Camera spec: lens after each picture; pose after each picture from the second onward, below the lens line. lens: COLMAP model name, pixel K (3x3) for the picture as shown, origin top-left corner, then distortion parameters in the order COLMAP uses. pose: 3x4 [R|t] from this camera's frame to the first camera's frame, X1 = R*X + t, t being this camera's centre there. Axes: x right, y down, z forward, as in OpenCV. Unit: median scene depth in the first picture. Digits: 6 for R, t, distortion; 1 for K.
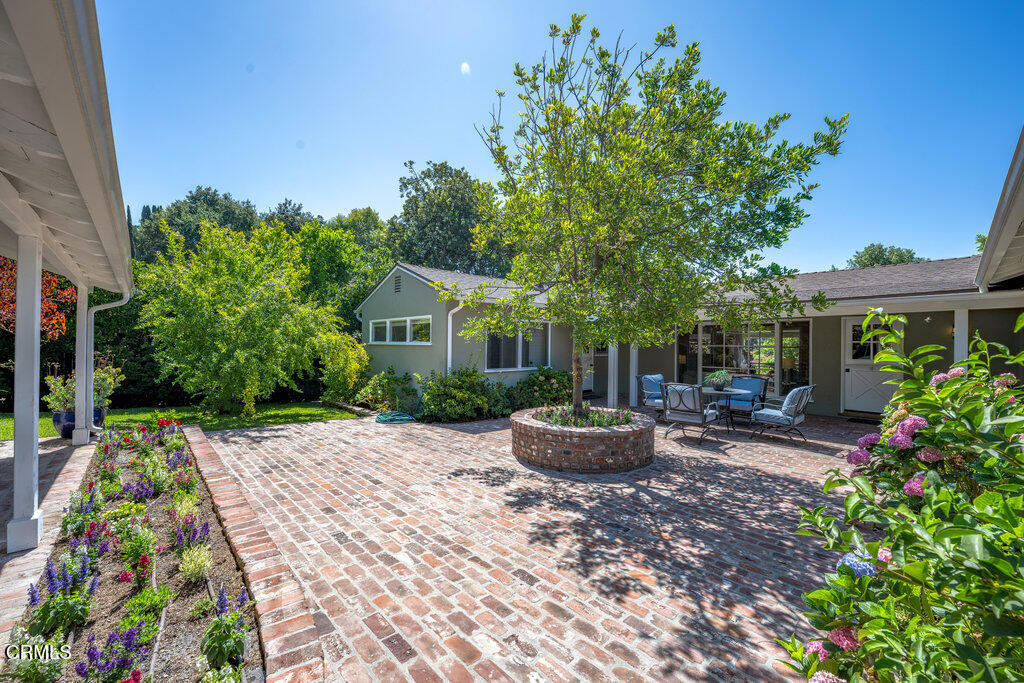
lens RADIAL K [[406.6, 0, 509.0], [0, 406.6, 340.5], [0, 0, 1]] dist [-0.001213, -0.001126]
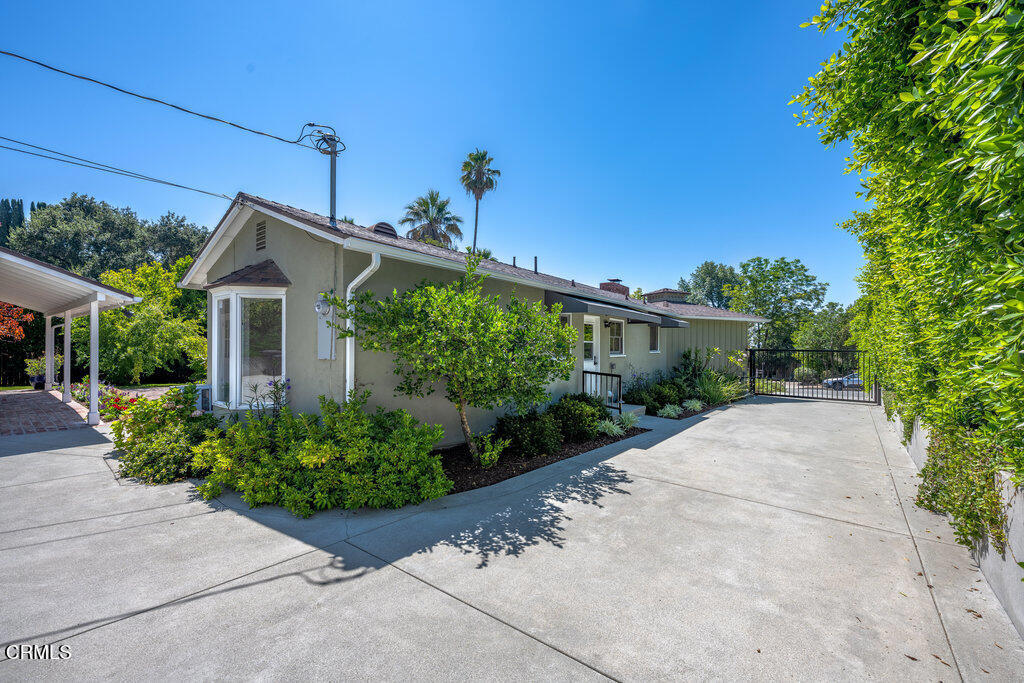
lens RADIAL K [[406.6, 0, 513.7], [0, 406.6, 340.7], [0, 0, 1]] dist [-0.001213, -0.001126]
pose [[0.981422, -0.004004, 0.191822, 0.669911], [0.003217, 0.999985, 0.004415, -0.005932], [-0.191837, -0.003716, 0.981420, -1.111057]]
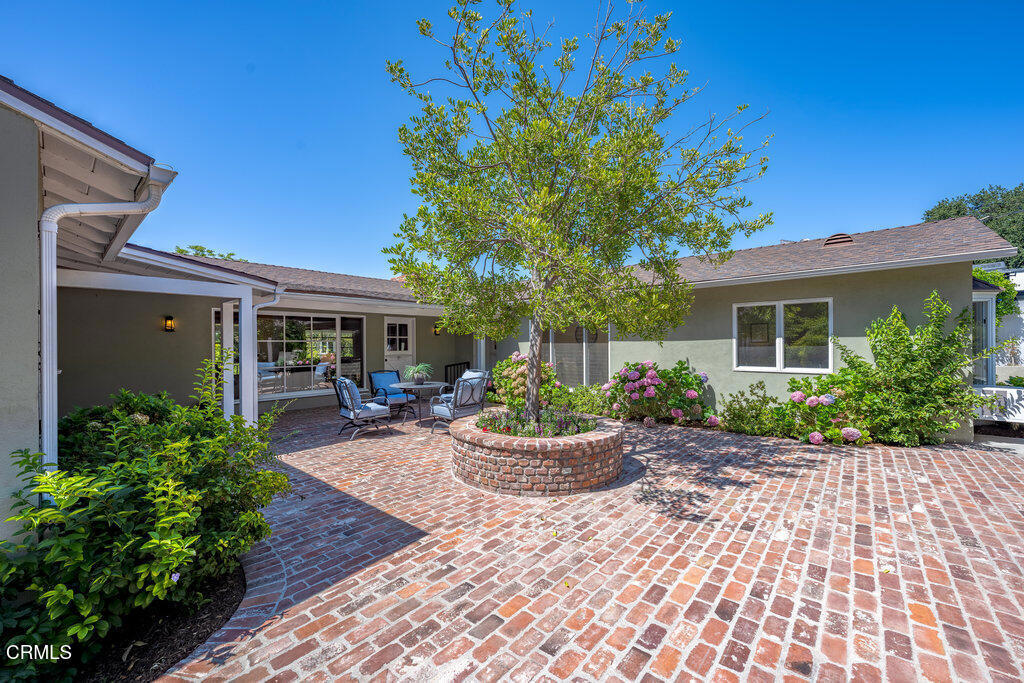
lens RADIAL K [[406.6, 0, 508.7], [0, 406.6, 344.1], [0, 0, 1]] dist [-0.001213, -0.001126]
pose [[-0.102073, -0.009520, 0.994731, -0.838377], [-0.003170, 0.999952, 0.009245, 0.022291], [-0.994772, -0.002209, -0.102099, 1.473586]]
